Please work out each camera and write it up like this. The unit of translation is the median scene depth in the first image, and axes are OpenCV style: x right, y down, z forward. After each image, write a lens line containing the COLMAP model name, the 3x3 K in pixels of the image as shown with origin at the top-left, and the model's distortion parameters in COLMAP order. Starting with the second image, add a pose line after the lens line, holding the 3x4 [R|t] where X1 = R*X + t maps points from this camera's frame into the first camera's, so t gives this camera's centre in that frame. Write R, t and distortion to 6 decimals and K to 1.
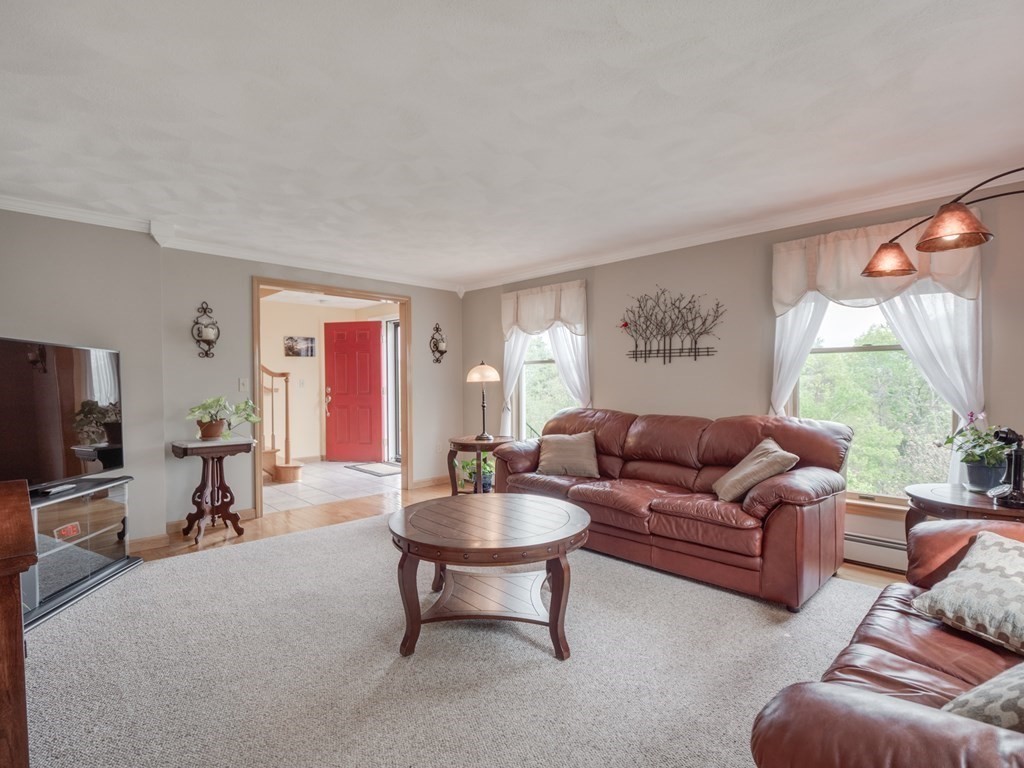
lens RADIAL K [[504.8, 0, 504.7], [0, 504.8, 393.3], [0, 0, 1]] dist [-0.021682, 0.000517]
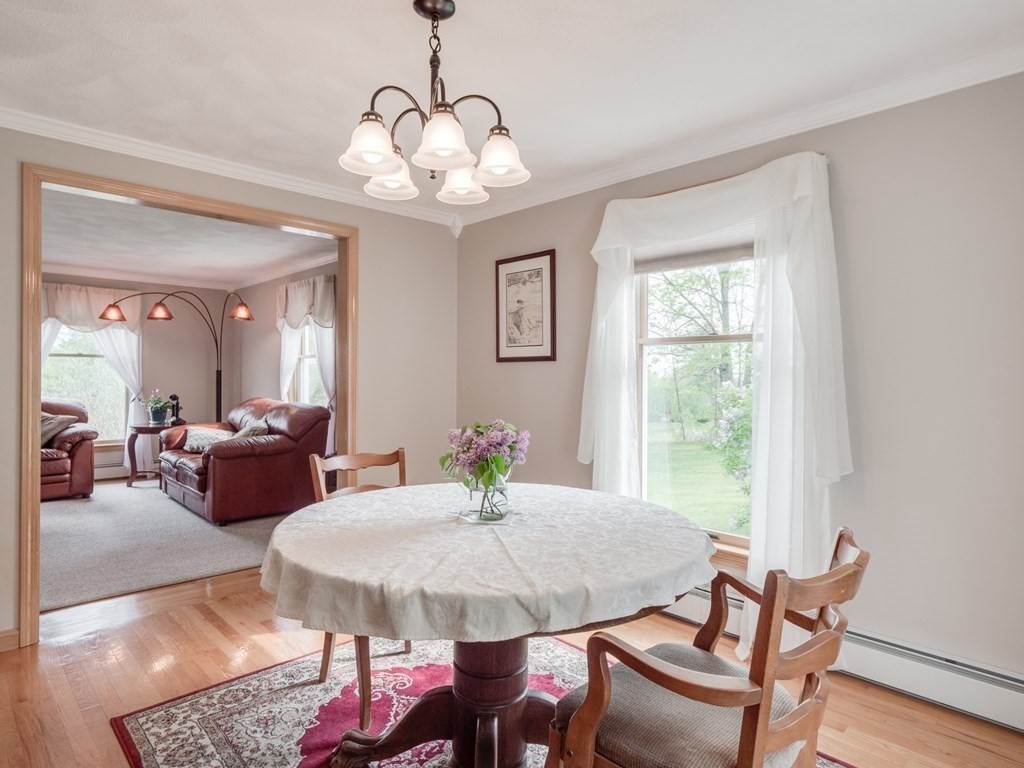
lens RADIAL K [[579.9, 0, 507.0], [0, 579.9, 383.1], [0, 0, 1]] dist [0.005711, -0.005068]
pose [[0.007463, -0.007144, 0.999947, -1.176180], [0.013455, 0.999885, 0.007044, 0.009634], [-0.999882, 0.013402, 0.007558, -0.439806]]
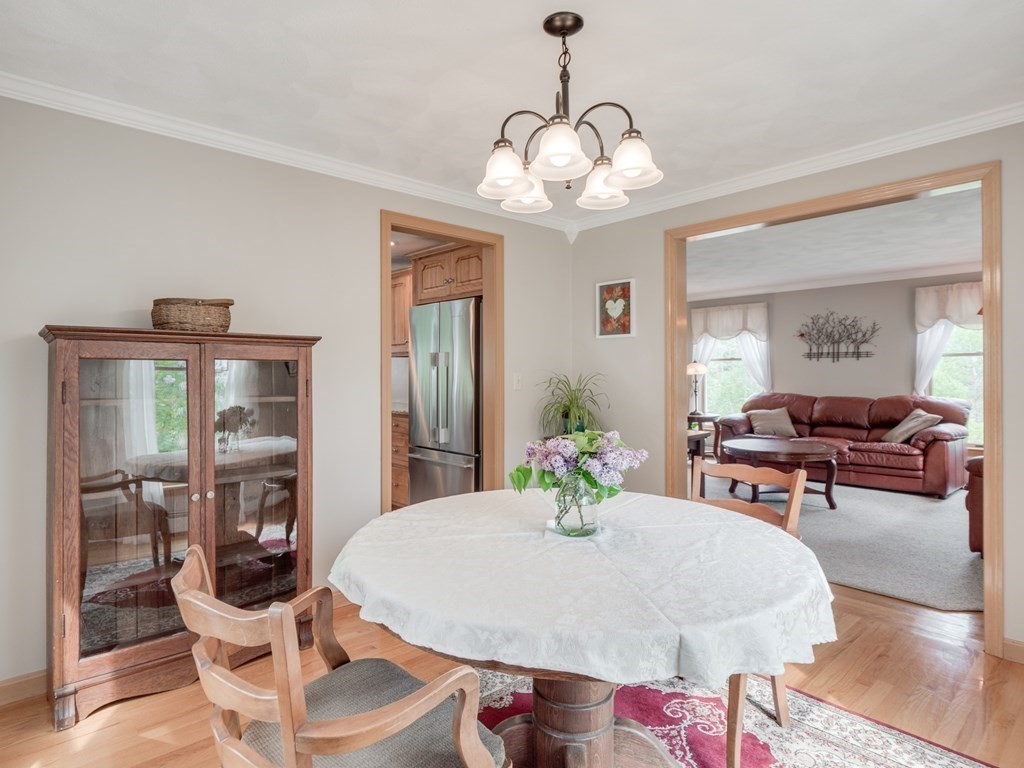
lens RADIAL K [[579.9, 0, 512.3], [0, 579.9, 377.1], [0, 0, 1]] dist [0.005711, -0.005068]
pose [[0.999708, -0.001276, -0.024115, -0.713973], [0.000900, 0.999878, -0.015566, 0.013053], [0.024132, 0.015540, 0.999588, -0.886298]]
